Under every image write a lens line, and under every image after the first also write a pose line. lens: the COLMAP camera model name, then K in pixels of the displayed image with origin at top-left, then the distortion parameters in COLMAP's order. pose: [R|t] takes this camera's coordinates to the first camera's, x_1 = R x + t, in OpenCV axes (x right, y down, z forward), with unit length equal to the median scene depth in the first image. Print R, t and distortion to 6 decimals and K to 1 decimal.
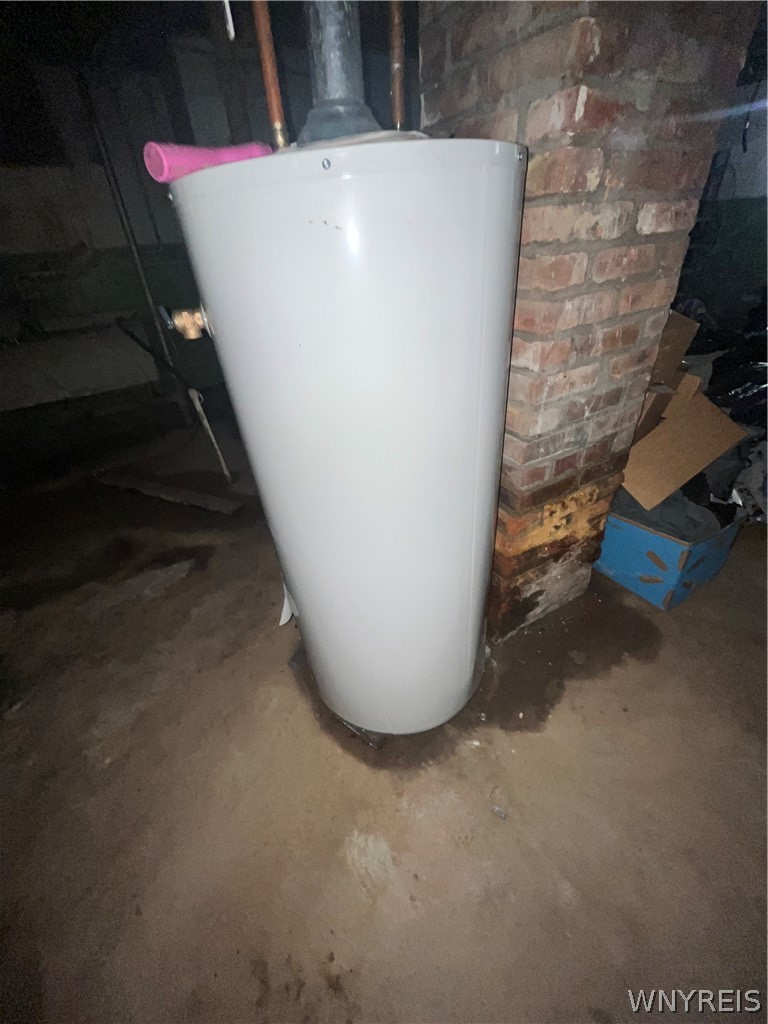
lens RADIAL K [[414.7, 0, 385.0], [0, 414.7, 514.1], [0, 0, 1]] dist [-0.000688, -0.000222]
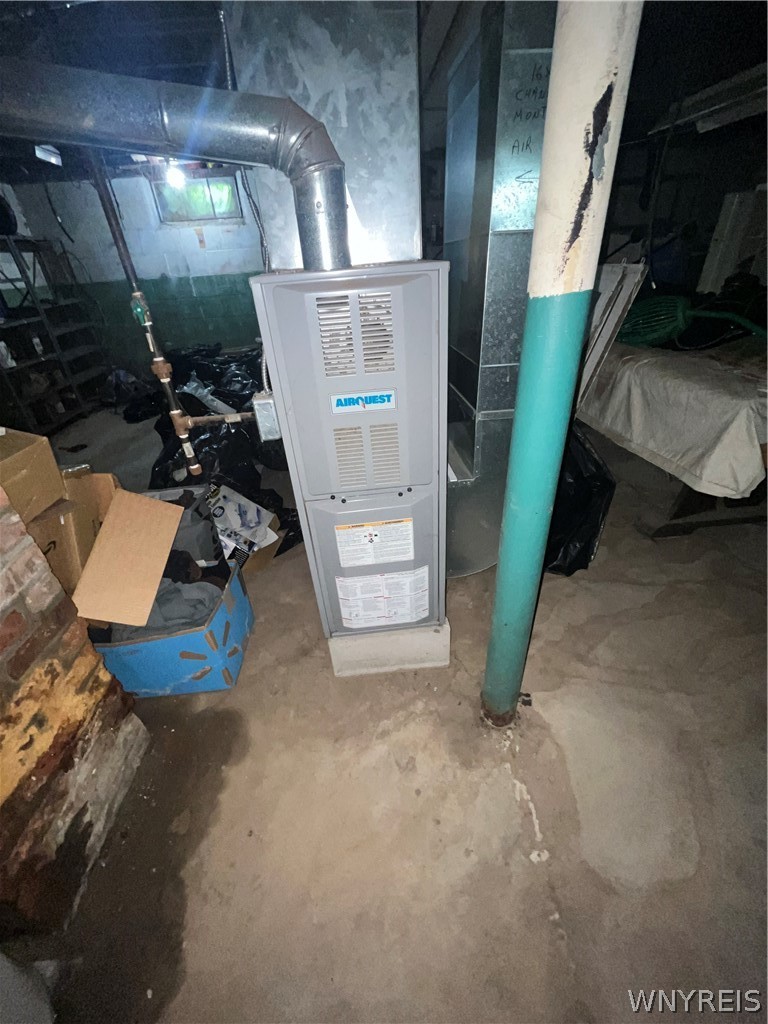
lens RADIAL K [[414.7, 0, 383.5], [0, 414.7, 512.4], [0, 0, 1]] dist [-0.000688, -0.000222]
pose [[0.457906, -0.429472, 0.778380, 0.291750], [0.529541, 0.835056, 0.149224, -0.073280], [-0.714079, 0.343853, 0.609800, 0.026803]]
